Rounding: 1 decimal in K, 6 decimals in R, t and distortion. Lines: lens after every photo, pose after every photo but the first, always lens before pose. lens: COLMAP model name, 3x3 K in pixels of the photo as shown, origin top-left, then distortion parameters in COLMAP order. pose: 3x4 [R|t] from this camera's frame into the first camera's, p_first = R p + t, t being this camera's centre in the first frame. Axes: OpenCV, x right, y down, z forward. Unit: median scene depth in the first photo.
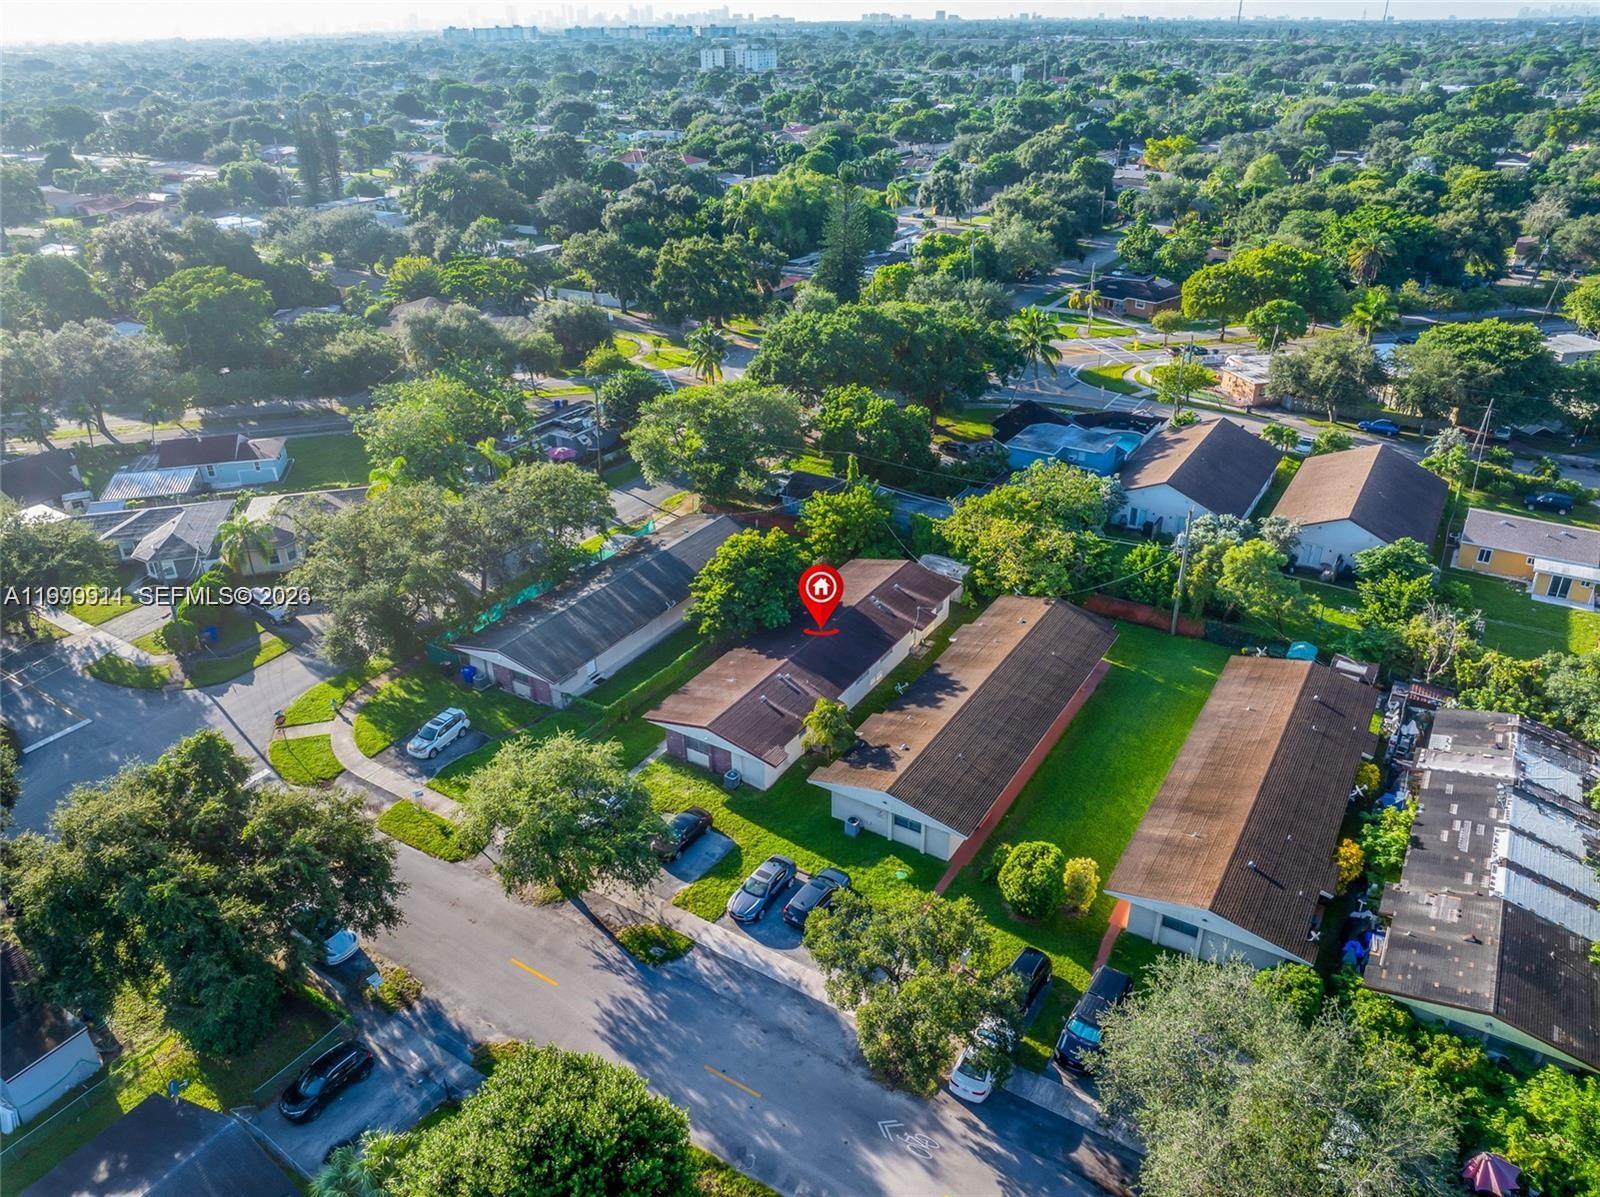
lens RADIAL K [[1122.7, 0, 806.0], [0, 1122.7, 593.3], [0, 0, 1]] dist [-0.041014, 0.003727]
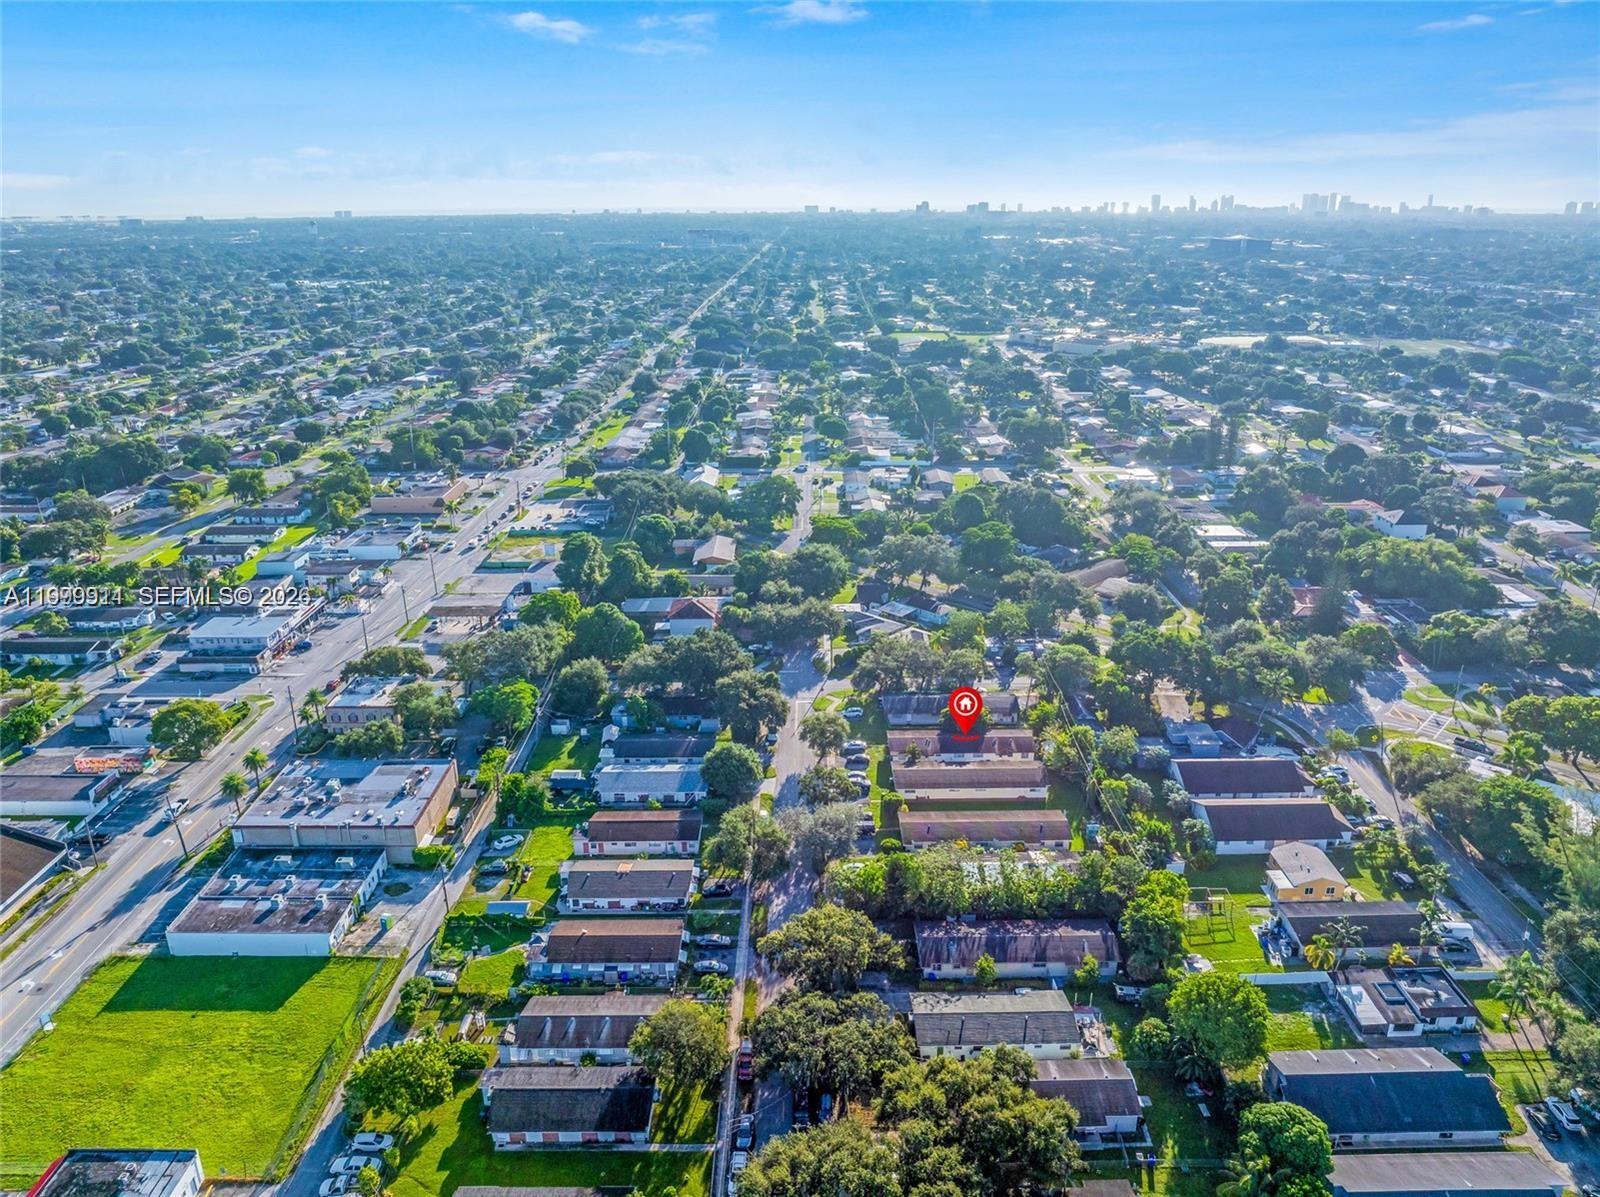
lens RADIAL K [[1122.7, 0, 806.0], [0, 1122.7, 593.3], [0, 0, 1]] dist [-0.041014, 0.003727]
pose [[0.530868, 0.285664, -0.797857, 1.684819], [-0.387343, 0.919169, 0.071373, -0.302300], [0.753753, 0.271155, 0.598607, -0.866201]]
